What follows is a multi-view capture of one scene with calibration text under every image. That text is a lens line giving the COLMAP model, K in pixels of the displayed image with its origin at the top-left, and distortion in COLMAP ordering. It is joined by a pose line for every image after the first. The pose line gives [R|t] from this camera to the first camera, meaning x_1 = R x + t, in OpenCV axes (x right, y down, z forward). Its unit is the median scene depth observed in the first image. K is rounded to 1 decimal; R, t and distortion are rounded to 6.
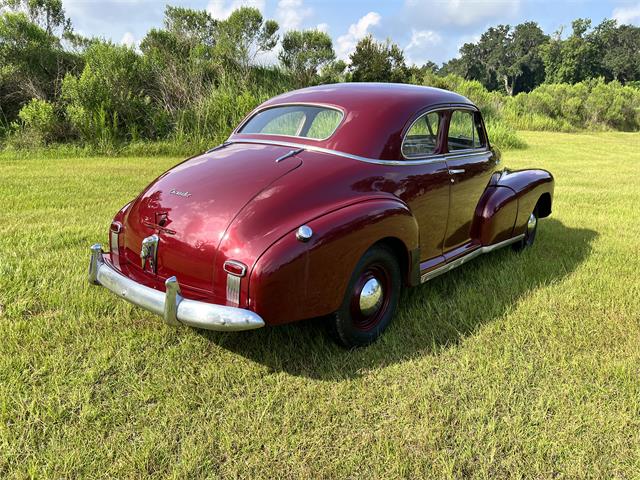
lens RADIAL K [[484.8, 0, 322.8], [0, 484.8, 240.0], [0, 0, 1]] dist [0.032349, -0.039396]
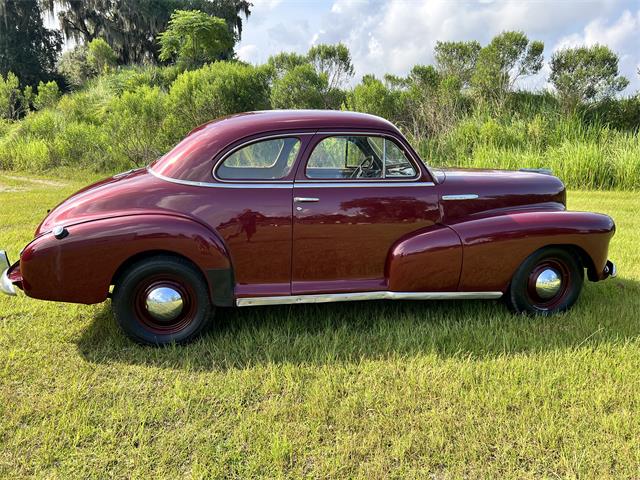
lens RADIAL K [[484.8, 0, 320.7], [0, 484.8, 236.4], [0, 0, 1]] dist [0.032349, -0.039396]
pose [[0.771332, 0.112387, -0.626432, 0.197517], [-0.152724, 0.988210, -0.010758, -0.014274], [0.617837, 0.103969, 0.779402, 0.065067]]
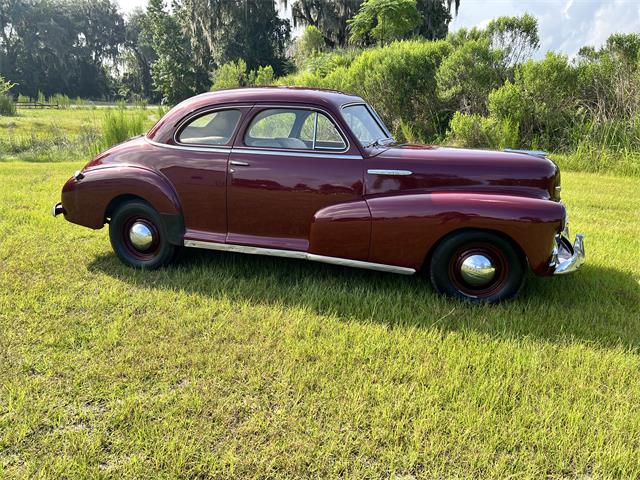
lens RADIAL K [[484.8, 0, 315.1], [0, 484.8, 236.9], [0, 0, 1]] dist [0.032349, -0.039396]
pose [[0.412547, 0.212236, -0.885868, 0.300737], [-0.245040, 0.962491, 0.116478, -0.033418], [0.877360, 0.169021, 0.449078, 0.152519]]
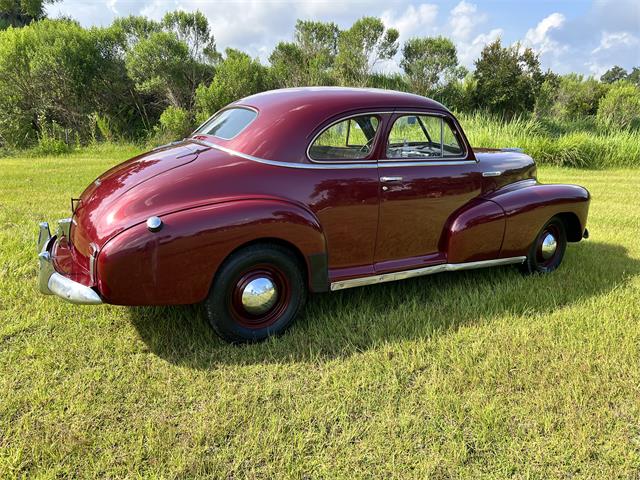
lens RADIAL K [[484.8, 0, 316.4], [0, 484.8, 239.5], [0, 0, 1]] dist [0.032349, -0.039396]
pose [[0.945488, 0.088751, -0.313329, 0.098287], [-0.094461, 0.995524, -0.003059, -0.001523], [0.311655, 0.032490, 0.949640, 0.013356]]
